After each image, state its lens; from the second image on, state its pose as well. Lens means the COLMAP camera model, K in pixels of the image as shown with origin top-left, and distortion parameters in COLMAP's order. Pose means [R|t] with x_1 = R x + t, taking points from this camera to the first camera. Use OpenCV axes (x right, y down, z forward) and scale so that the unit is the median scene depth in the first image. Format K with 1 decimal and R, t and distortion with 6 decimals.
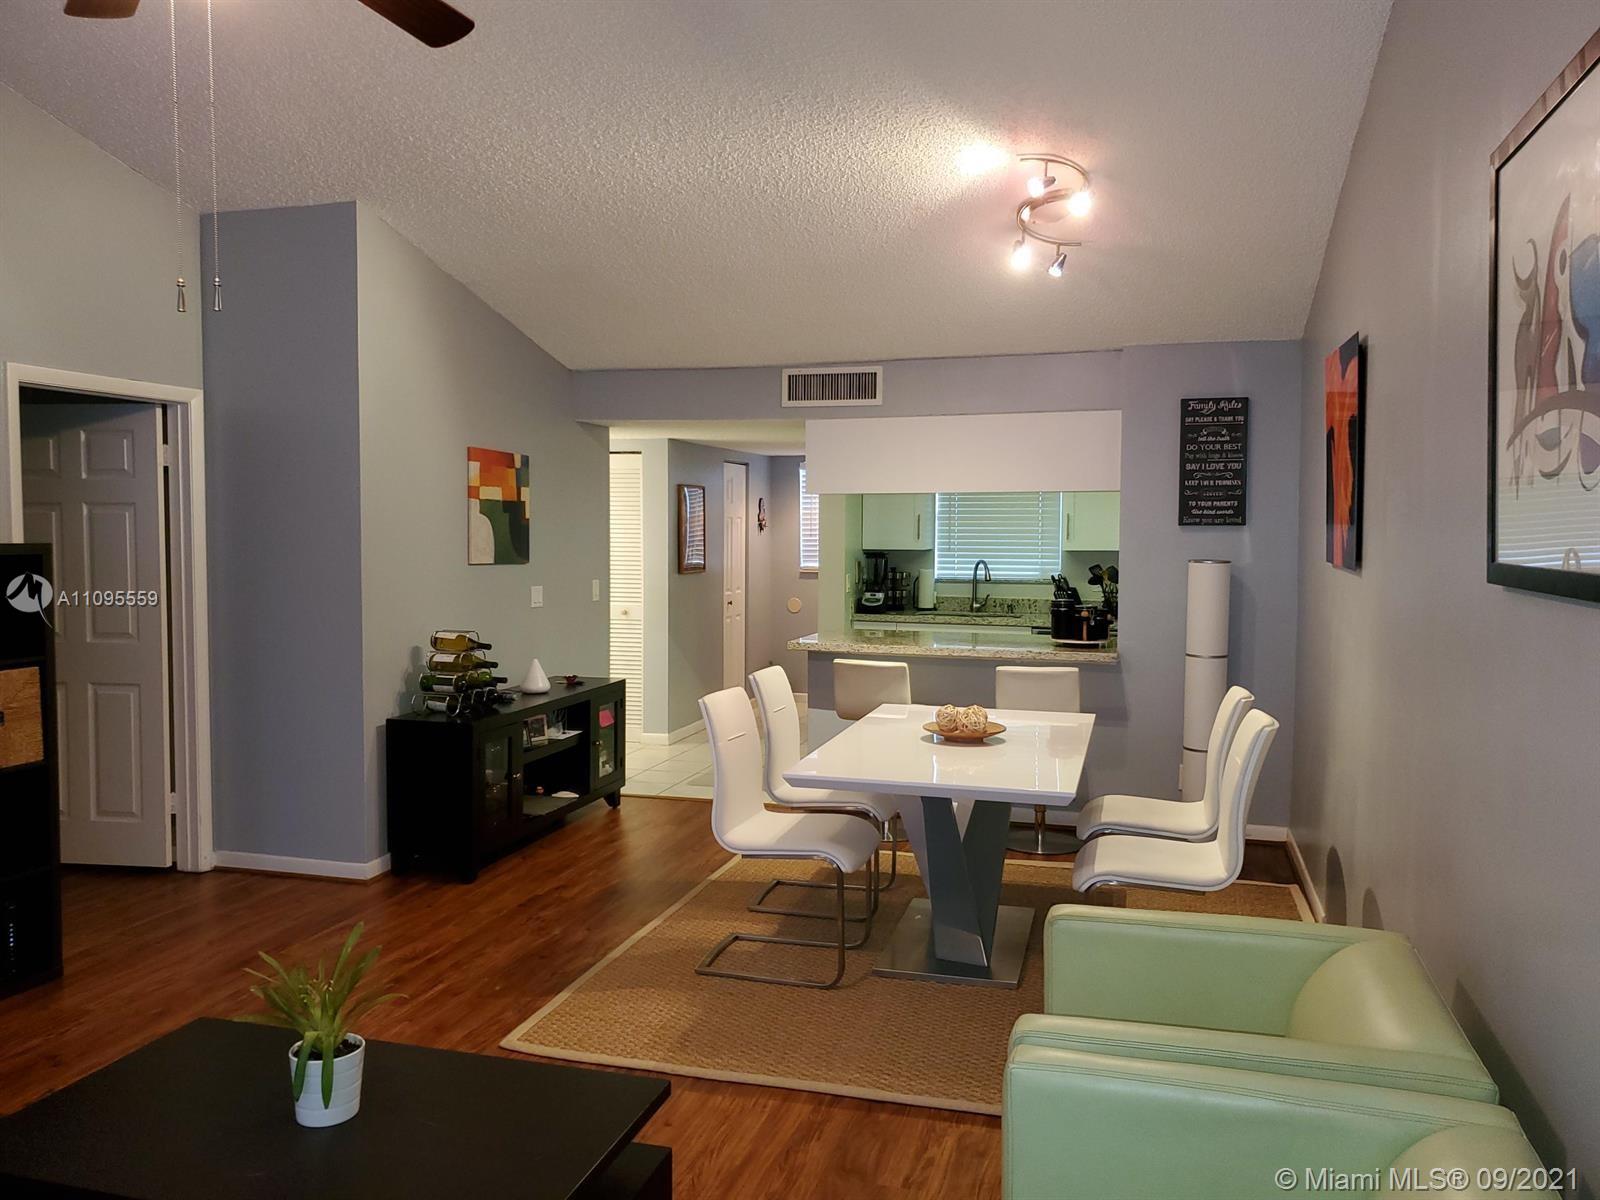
lens RADIAL K [[1280.4, 0, 800.0], [0, 1280.4, 600.0], [0, 0, 1]] dist [0.096983, -0.002451]
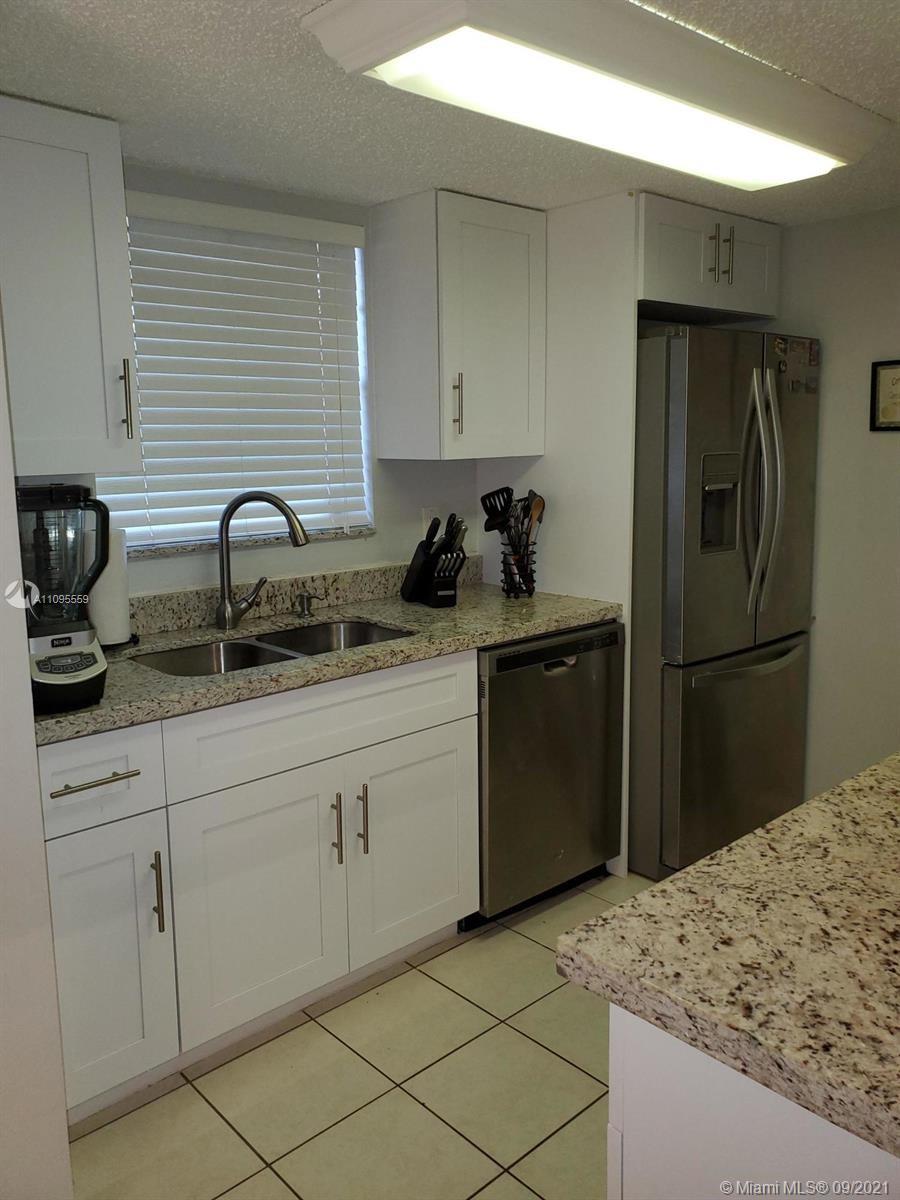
lens RADIAL K [[936.0, 0, 466.1], [0, 936.0, 593.6], [0, 0, 1]] dist [0.026103, -0.045776]
pose [[0.494897, -0.139664, 0.857655, -0.104663], [0.064462, 0.990180, 0.124048, -0.044747], [-0.866557, -0.006105, 0.499040, 1.142205]]
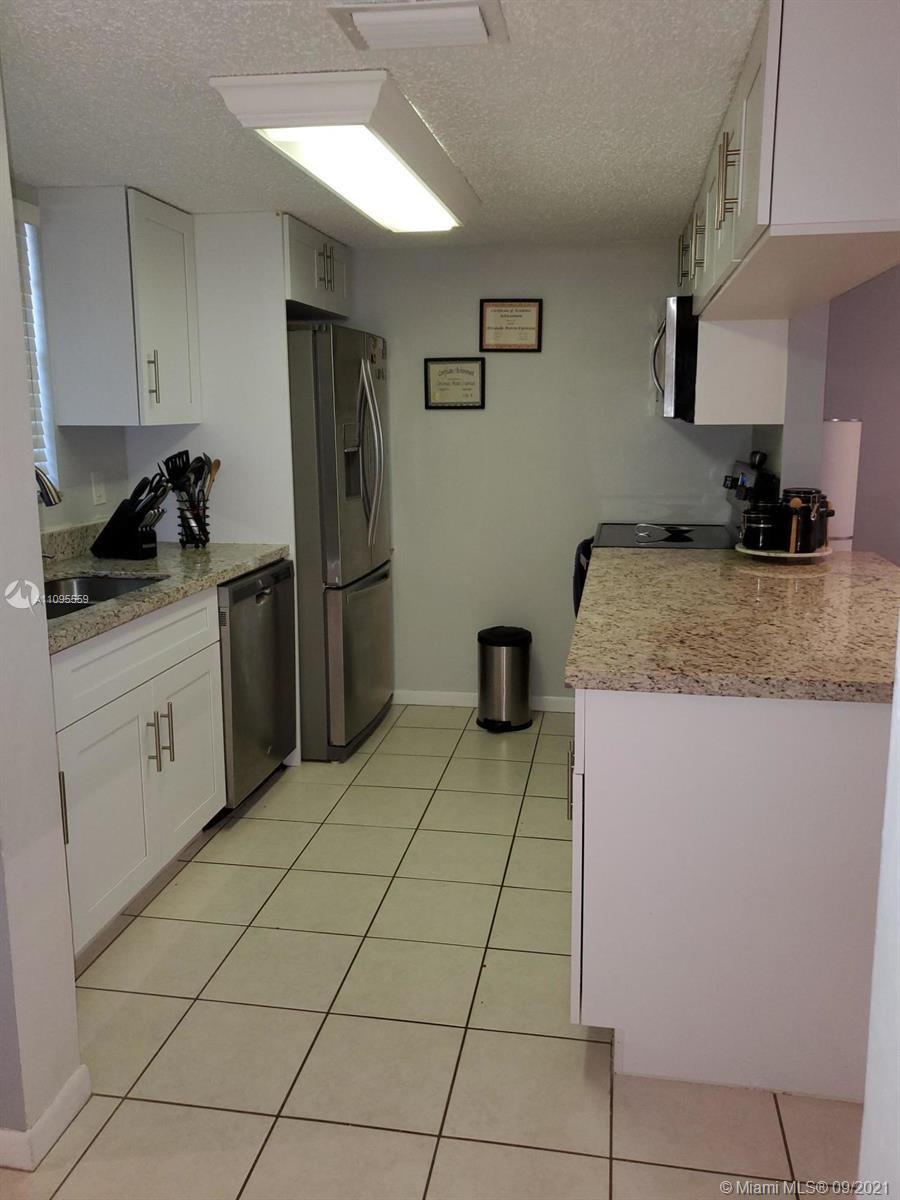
lens RADIAL K [[936.0, 0, 466.1], [0, 936.0, 593.6], [0, 0, 1]] dist [0.026103, -0.045776]
pose [[-0.145509, -0.174486, 0.973849, -0.252785], [0.066071, 0.980414, 0.185534, -0.047201], [-0.987148, 0.091340, -0.131131, 1.278151]]
